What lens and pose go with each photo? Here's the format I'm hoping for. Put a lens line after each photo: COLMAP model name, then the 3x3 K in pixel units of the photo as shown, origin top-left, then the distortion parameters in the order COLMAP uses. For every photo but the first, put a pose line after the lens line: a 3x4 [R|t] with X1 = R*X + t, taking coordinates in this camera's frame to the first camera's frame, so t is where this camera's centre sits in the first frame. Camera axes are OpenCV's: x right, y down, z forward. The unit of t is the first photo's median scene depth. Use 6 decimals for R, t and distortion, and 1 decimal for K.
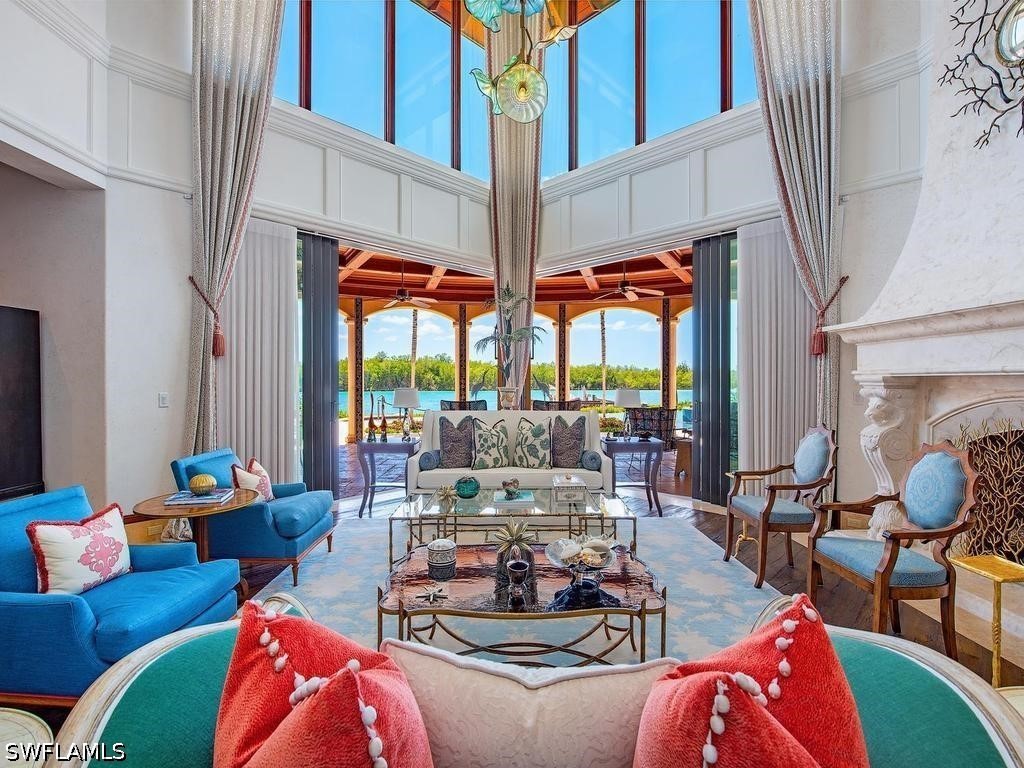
lens RADIAL K [[474.5, 0, 512.7], [0, 474.5, 380.2], [0, 0, 1]] dist [-0.005618, -0.001398]
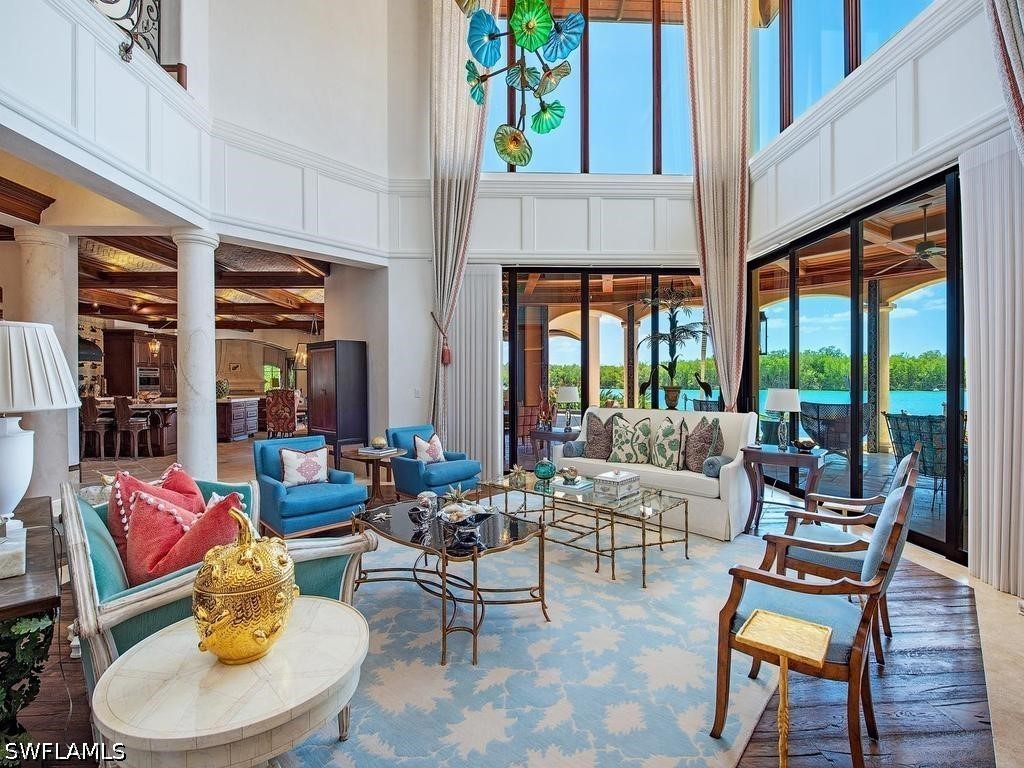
lens RADIAL K [[467.0, 0, 514.2], [0, 467.0, 383.1], [0, 0, 1]] dist [-0.014606, -0.000423]
pose [[0.731049, 0.002778, -0.682320, 0.483230], [0.004165, 0.999955, 0.008534, -0.002067], [0.682312, -0.009081, 0.731004, 0.072986]]
